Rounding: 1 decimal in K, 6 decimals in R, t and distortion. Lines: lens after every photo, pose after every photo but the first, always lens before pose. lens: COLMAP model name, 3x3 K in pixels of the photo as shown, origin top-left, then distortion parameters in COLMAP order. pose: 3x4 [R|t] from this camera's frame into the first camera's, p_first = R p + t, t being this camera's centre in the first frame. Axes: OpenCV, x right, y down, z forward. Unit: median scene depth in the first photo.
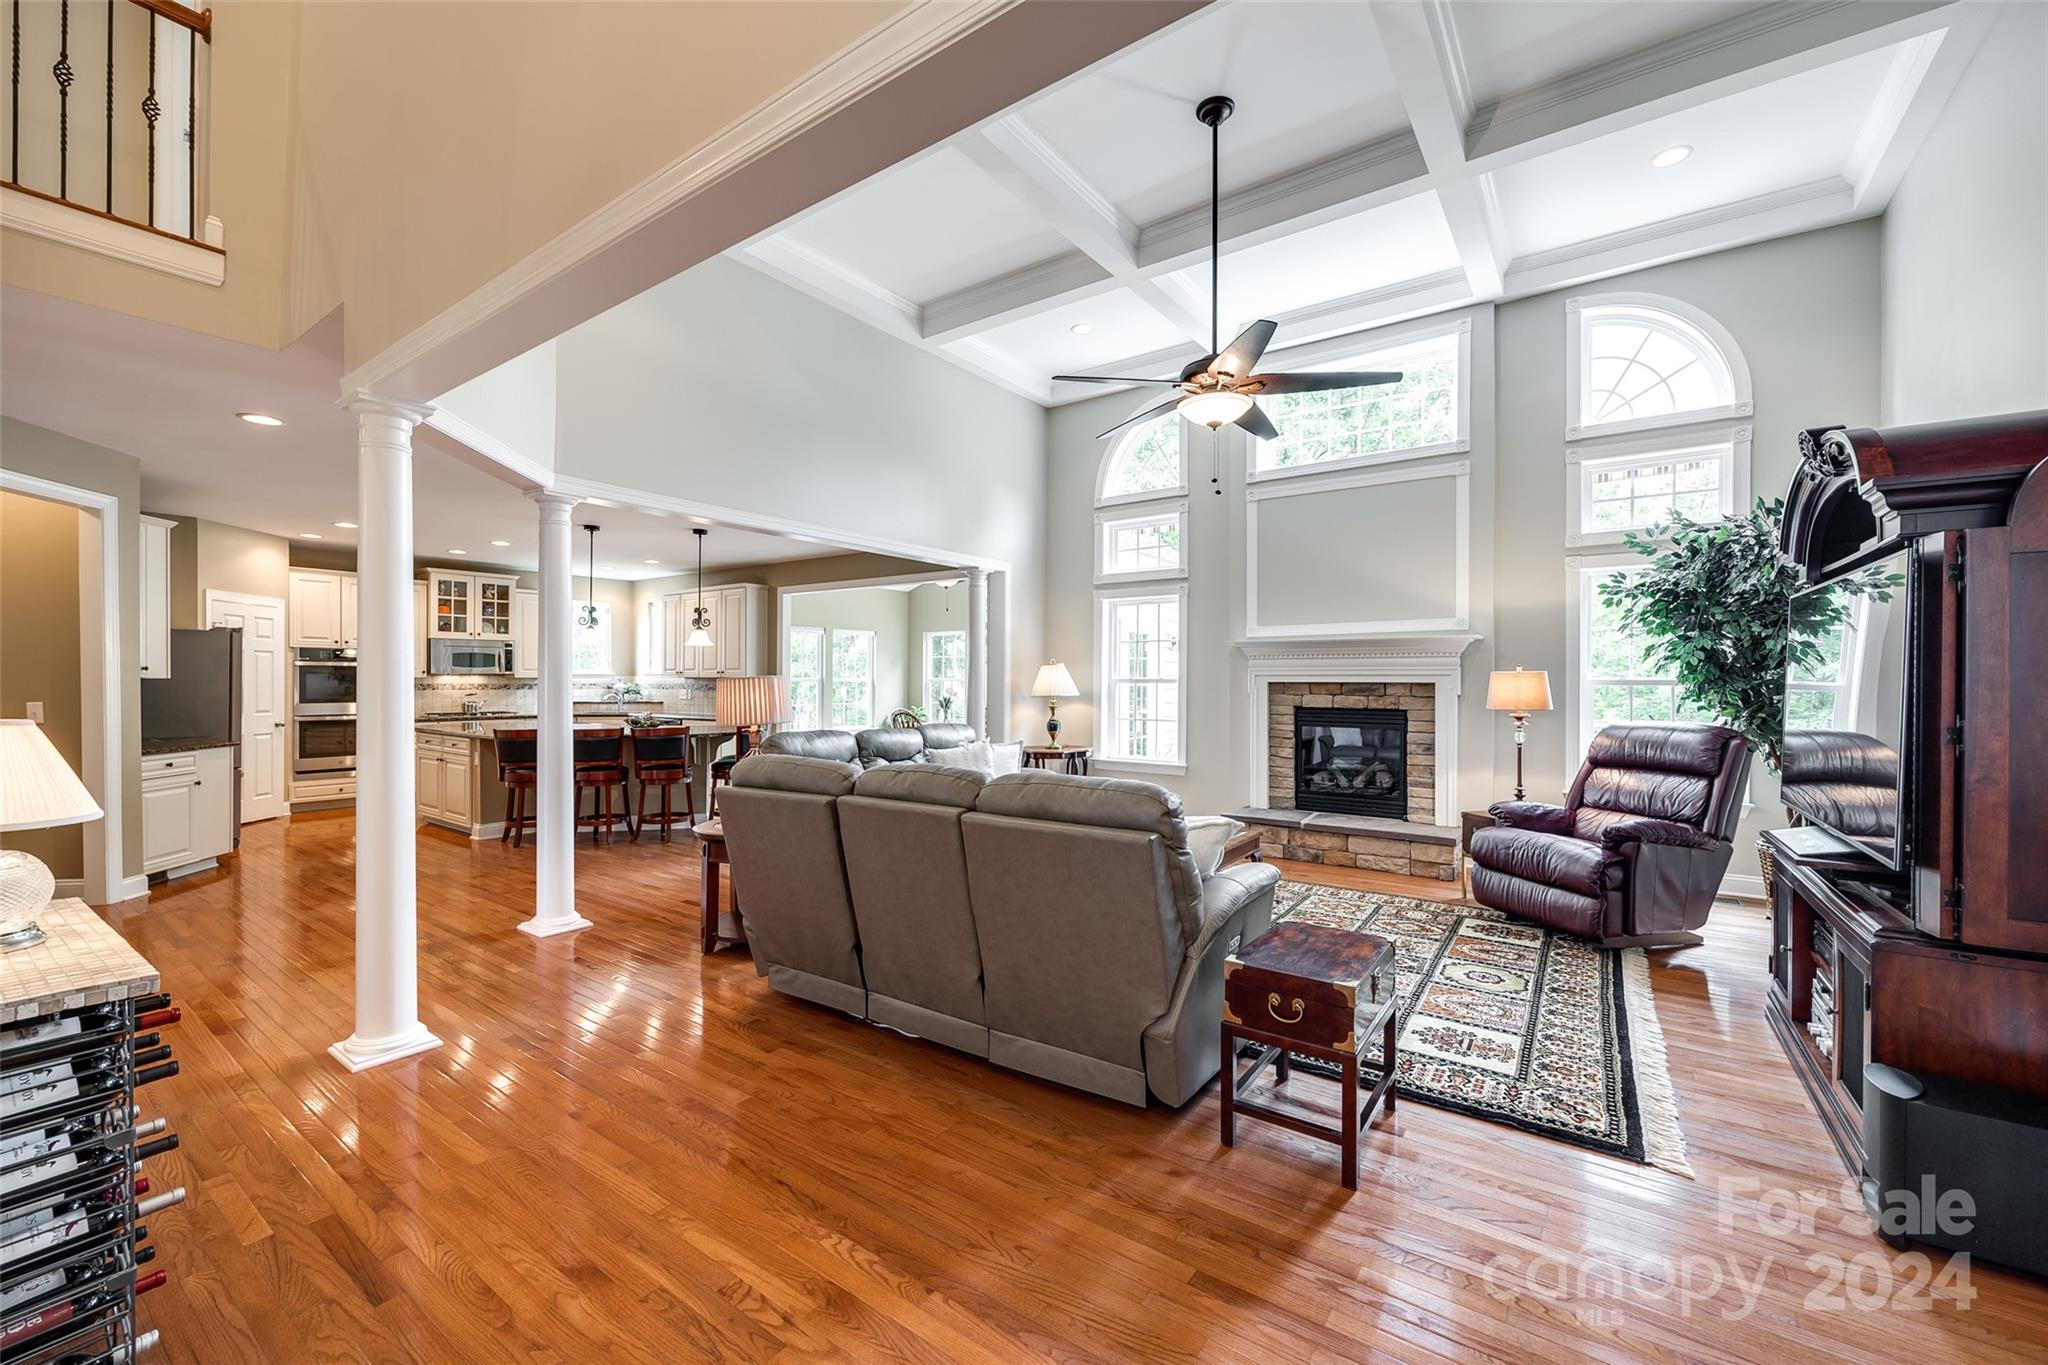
lens RADIAL K [[820.0, 0, 1016.1], [0, 820.0, 685.0], [0, 0, 1]] dist [-0.001651, -0.000254]
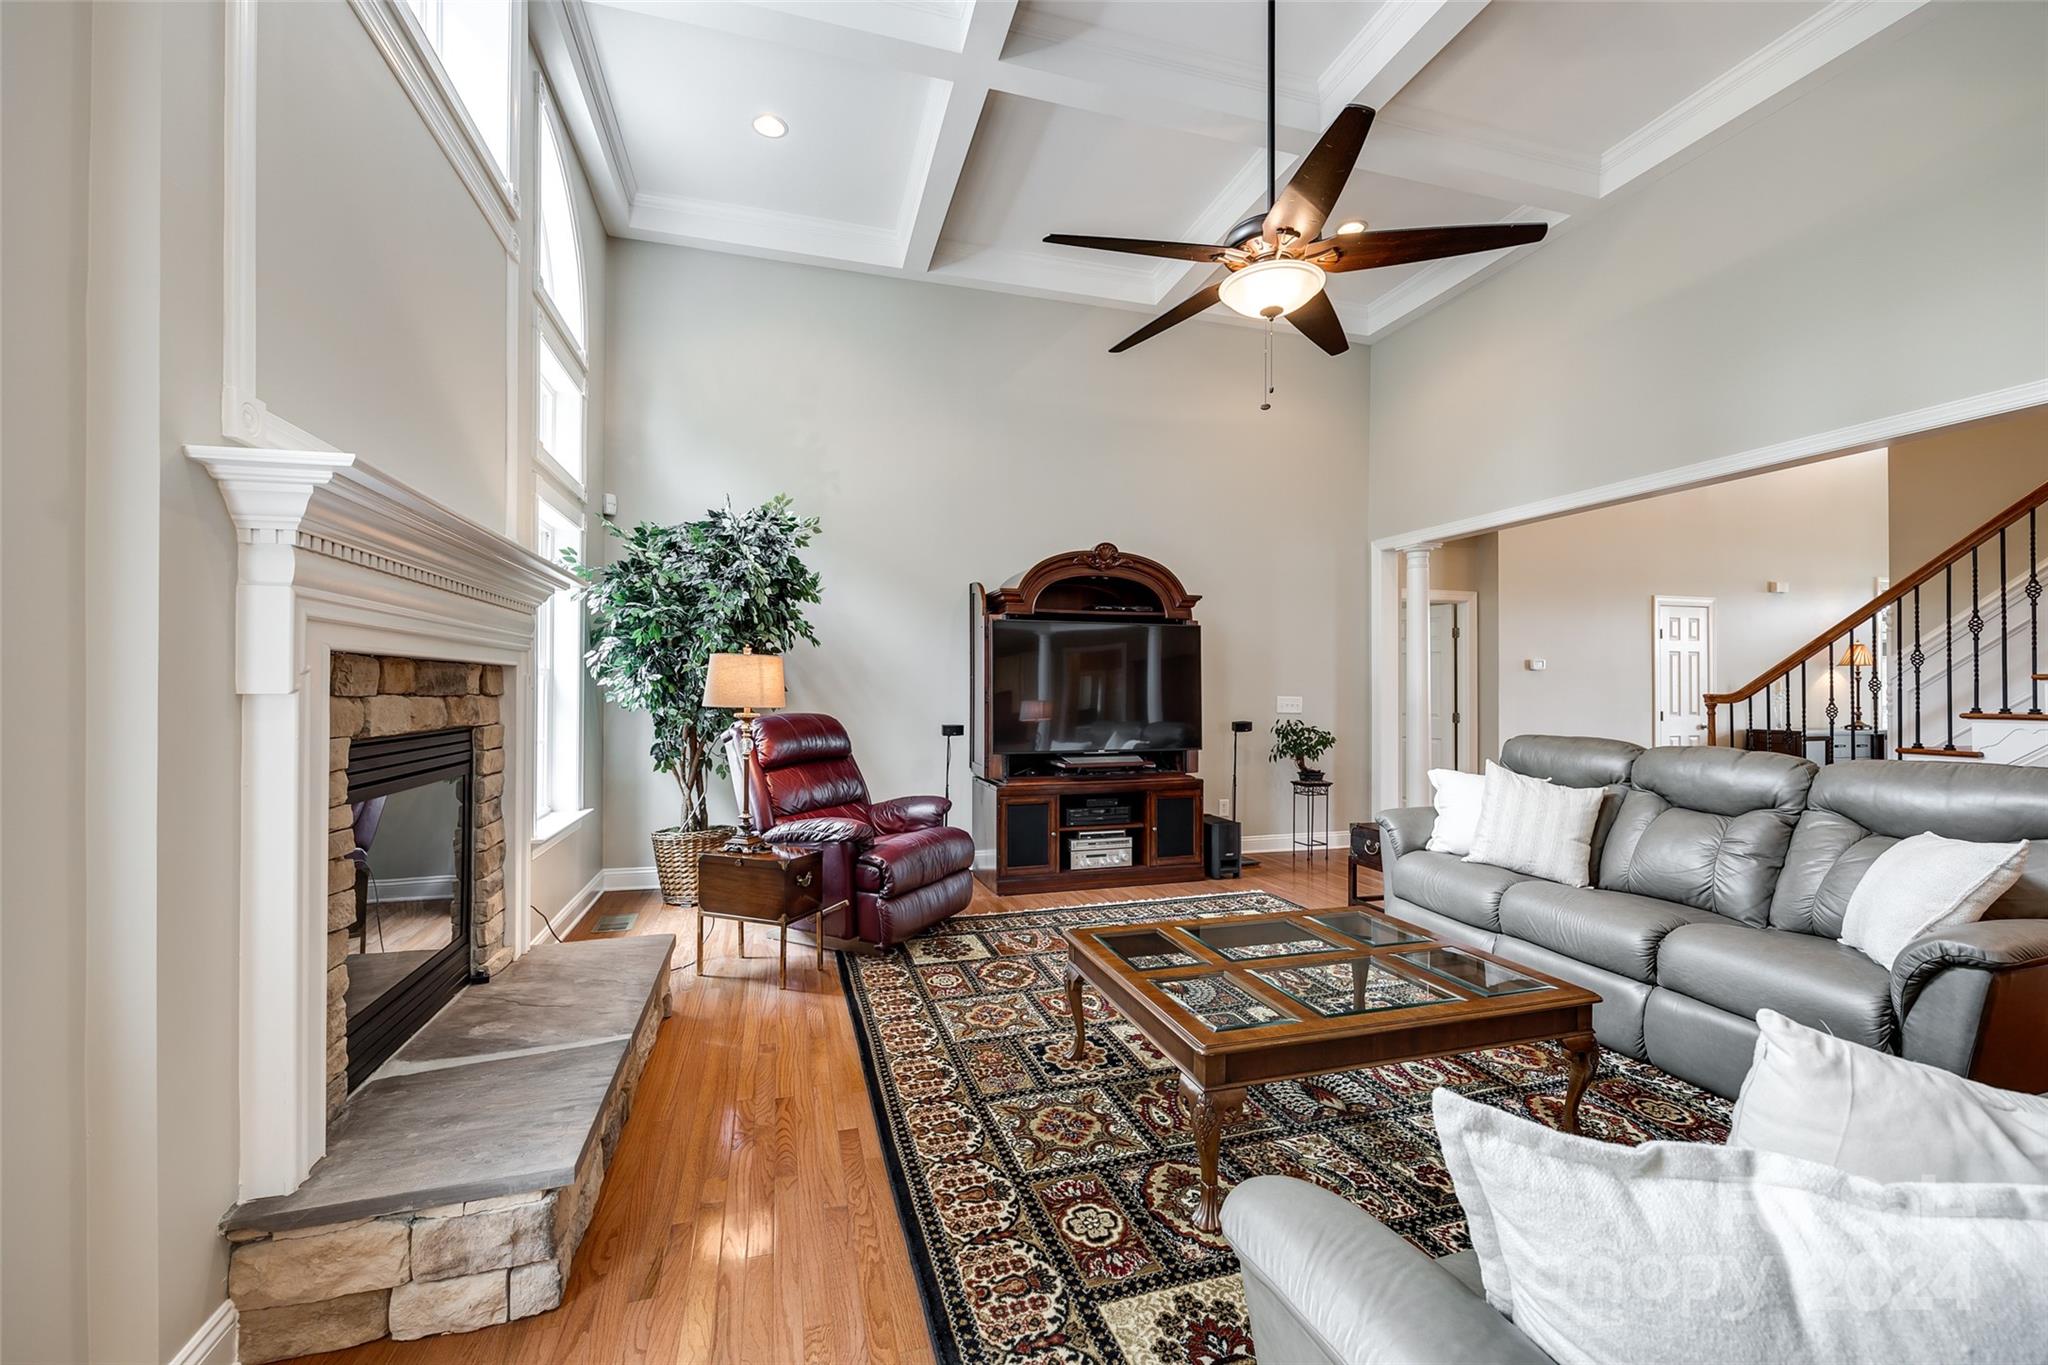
lens RADIAL K [[820.0, 0, 1025.1], [0, 820.0, 682.0], [0, 0, 1]] dist [-0.001651, -0.000254]
pose [[-0.788407, 0.000933, 0.615154, -0.018253], [-0.001274, 0.999994, -0.003149, 0.004649], [-0.615153, -0.003267, -0.788401, 0.863333]]
